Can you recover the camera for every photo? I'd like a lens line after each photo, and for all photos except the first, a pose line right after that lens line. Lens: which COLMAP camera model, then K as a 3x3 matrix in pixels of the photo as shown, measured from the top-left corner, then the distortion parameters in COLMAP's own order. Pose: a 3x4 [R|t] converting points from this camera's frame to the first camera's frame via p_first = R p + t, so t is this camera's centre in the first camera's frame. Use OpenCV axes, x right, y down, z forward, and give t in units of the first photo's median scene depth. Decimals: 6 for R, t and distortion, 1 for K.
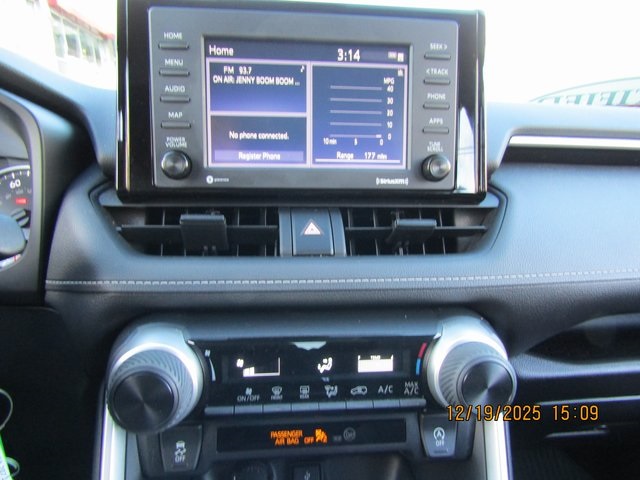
lens RADIAL K [[460.6, 0, 320.0], [0, 460.6, 240.0], [0, 0, 1]] dist [-0.026507, 0.005212]
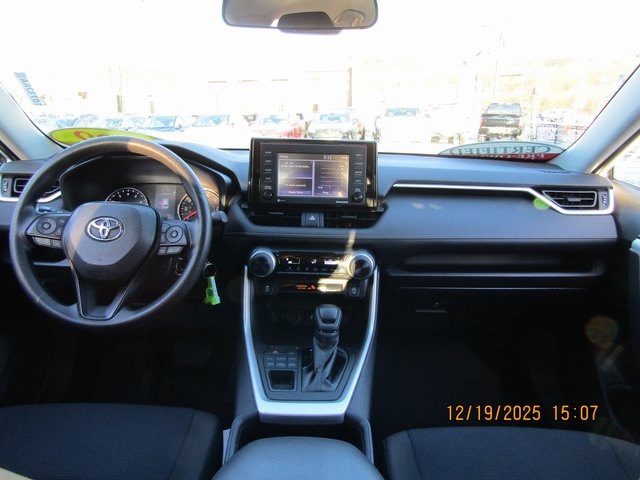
lens RADIAL K [[460.6, 0, 320.0], [0, 460.6, 240.0], [0, 0, 1]] dist [-0.026507, 0.005212]
pose [[0.994654, 0.033855, -0.097553, 0.315908], [-0.030644, 0.998944, 0.034228, 0.014012], [0.098608, -0.031055, 0.994642, -1.896385]]
